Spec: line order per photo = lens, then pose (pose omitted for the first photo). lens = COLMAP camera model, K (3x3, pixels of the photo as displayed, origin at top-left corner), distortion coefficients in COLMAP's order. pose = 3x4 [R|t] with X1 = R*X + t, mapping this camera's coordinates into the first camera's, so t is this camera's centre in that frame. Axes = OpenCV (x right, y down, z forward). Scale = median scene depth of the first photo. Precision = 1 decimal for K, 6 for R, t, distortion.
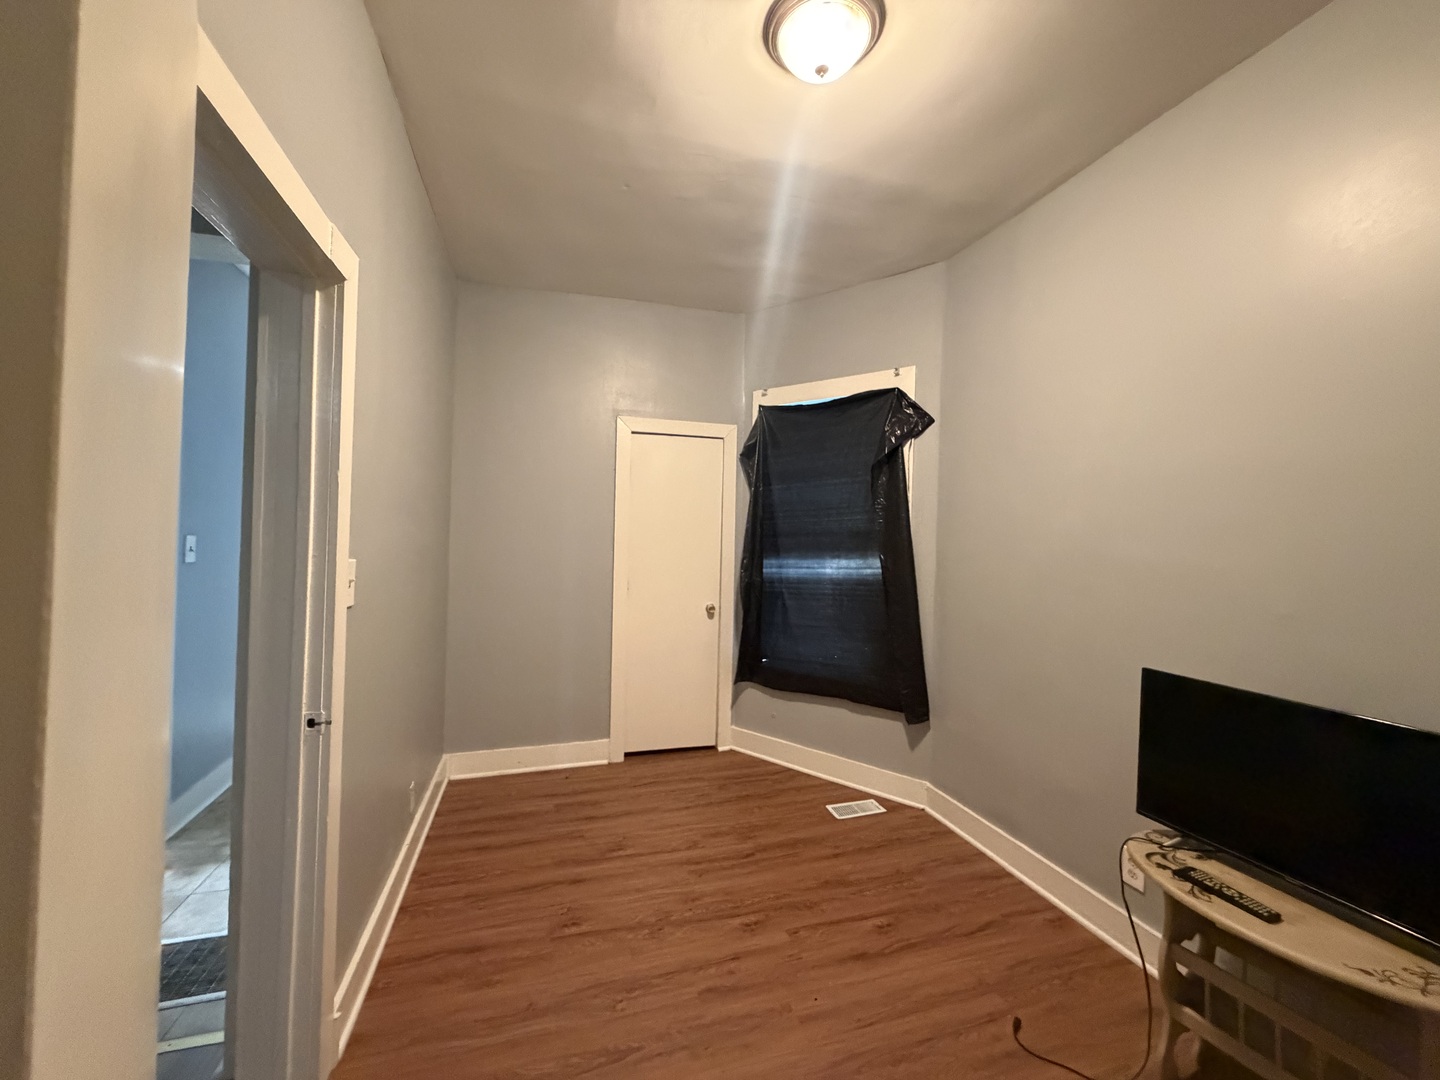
lens RADIAL K [[573.9, 0, 732.5], [0, 573.9, 535.5], [0, 0, 1]] dist [0.000928, -0.000226]
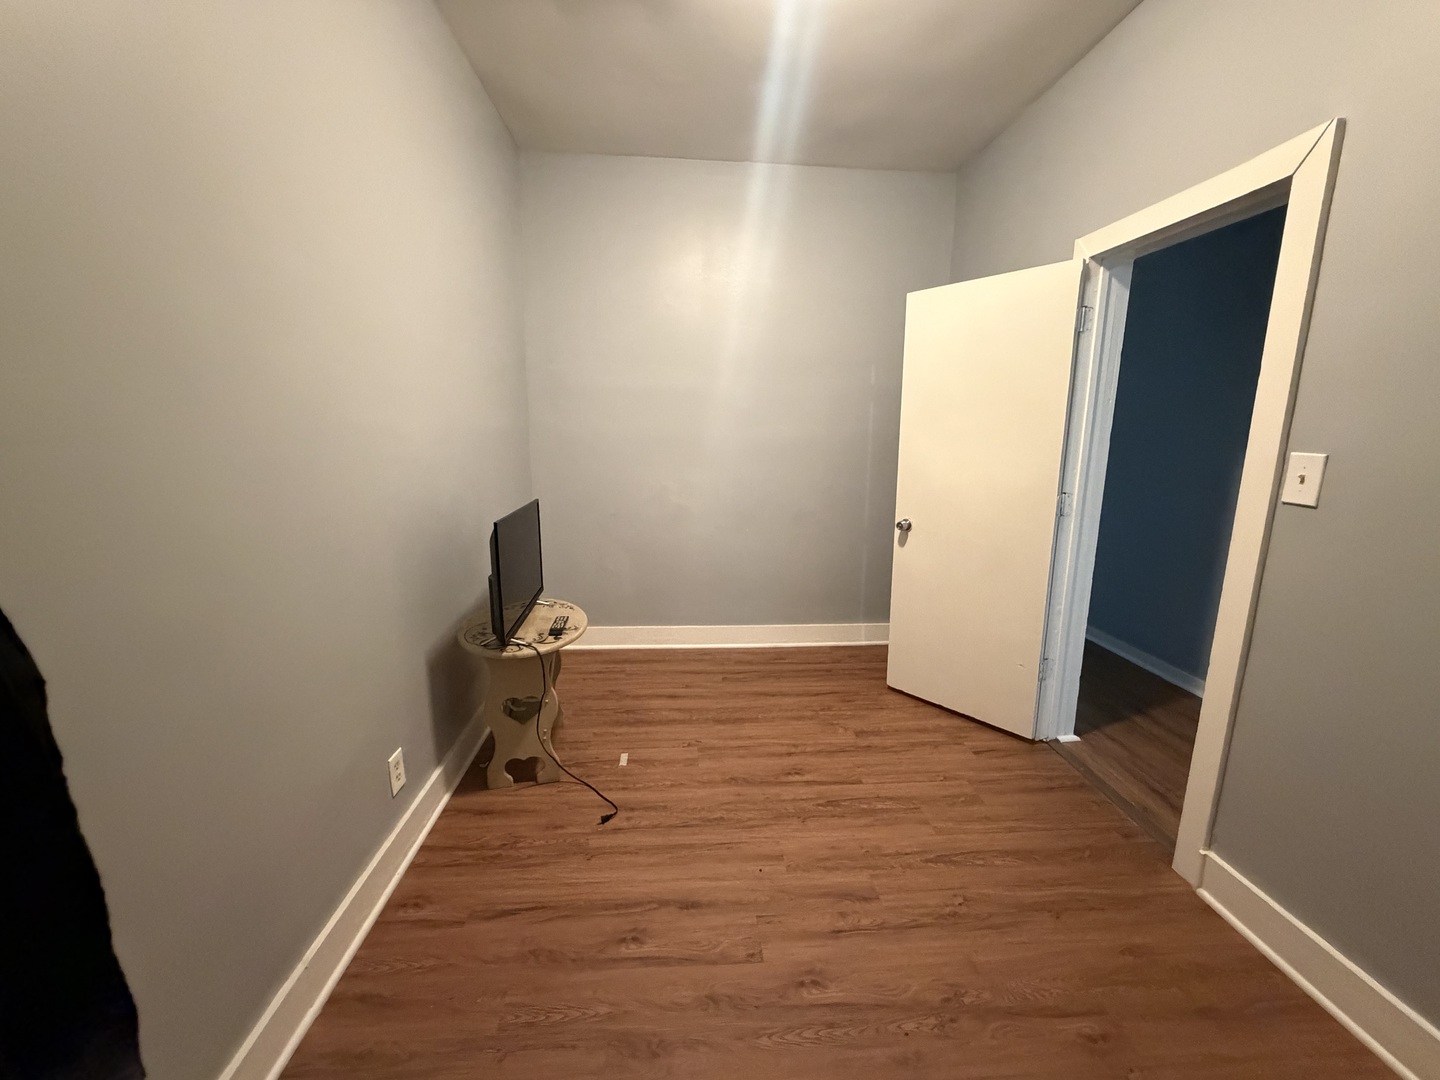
lens RADIAL K [[573.9, 0, 709.6], [0, 573.9, 539.6], [0, 0, 1]] dist [0.000928, -0.000226]
pose [[-0.965598, -0.077351, 0.248267, 0.021125], [-0.028104, 0.980185, 0.196082, 0.022687], [-0.258514, 0.182359, -0.948639, 1.786024]]
